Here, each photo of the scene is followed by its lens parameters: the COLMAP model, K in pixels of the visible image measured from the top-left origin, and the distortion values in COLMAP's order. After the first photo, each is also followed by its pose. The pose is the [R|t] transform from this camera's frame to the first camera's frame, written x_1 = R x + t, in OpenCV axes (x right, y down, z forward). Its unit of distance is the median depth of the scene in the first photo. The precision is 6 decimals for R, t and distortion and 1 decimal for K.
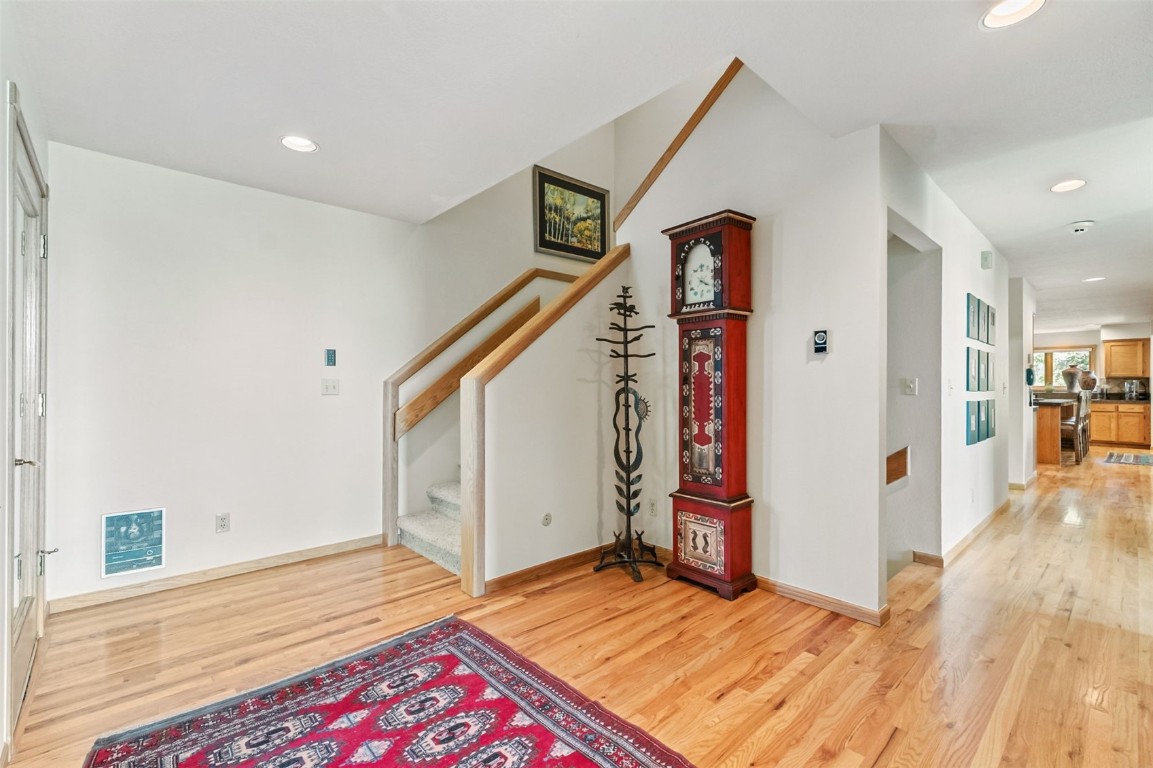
lens RADIAL K [[497.0, 0, 578.5], [0, 497.0, 381.1], [0, 0, 1]] dist [0.000372, -0.000246]
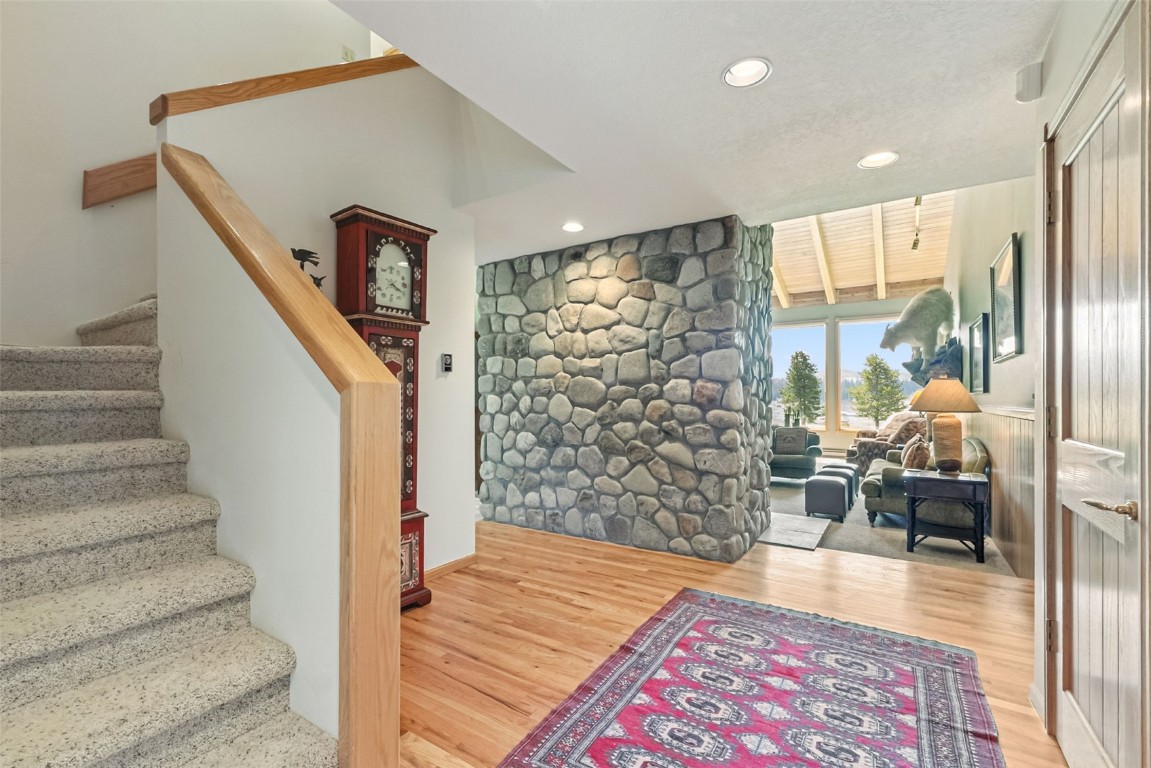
lens RADIAL K [[509.4, 0, 571.6], [0, 509.4, 394.1], [0, 0, 1]] dist [-0.000261, 0.000256]
pose [[-0.252737, 0.005007, 0.967522, -0.998800], [-0.005949, 0.999960, -0.006729, 0.009333], [-0.967517, -0.007457, -0.252697, 1.217156]]
